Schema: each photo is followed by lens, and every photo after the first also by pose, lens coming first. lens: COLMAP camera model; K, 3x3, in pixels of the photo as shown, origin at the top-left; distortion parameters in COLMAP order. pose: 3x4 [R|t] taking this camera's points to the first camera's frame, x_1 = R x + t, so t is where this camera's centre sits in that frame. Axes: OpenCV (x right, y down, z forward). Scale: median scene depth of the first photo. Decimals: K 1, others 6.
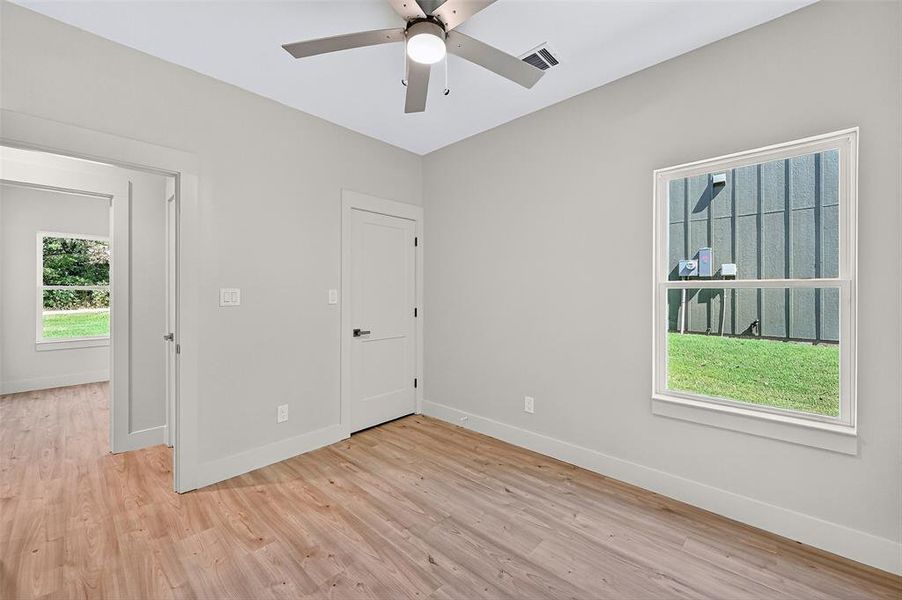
lens RADIAL K [[360.8, 0, 453.7], [0, 360.8, 291.9], [0, 0, 1]] dist [0.000135, -0.000230]
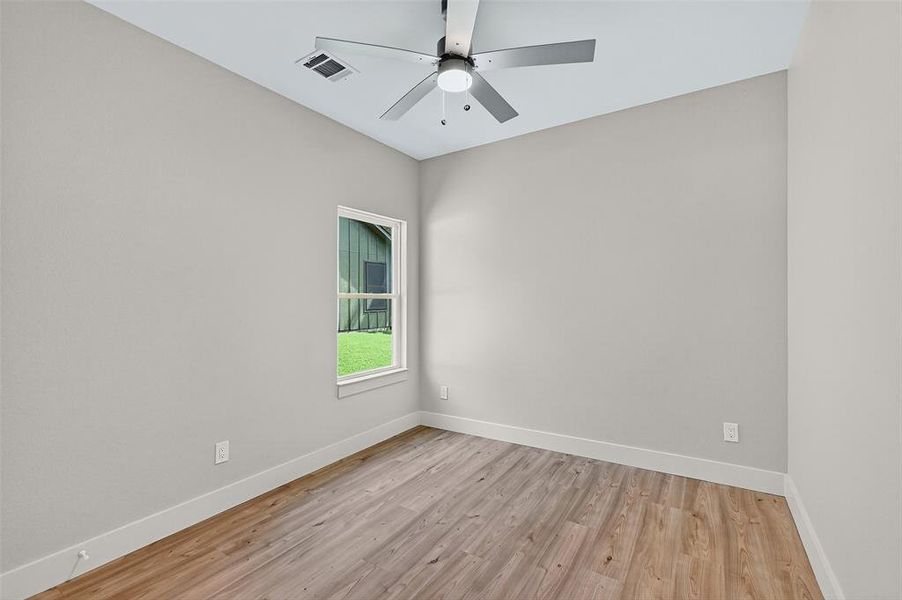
lens RADIAL K [[407.2, 0, 451.0], [0, 407.2, 300.0], [0, 0, 1]] dist [0.001772, 0.000122]
pose [[-0.189997, 0.003572, 0.981778, -0.941534], [0.007536, 0.999969, -0.002180, 0.002510], [-0.981756, 0.006985, -0.190018, 0.907283]]
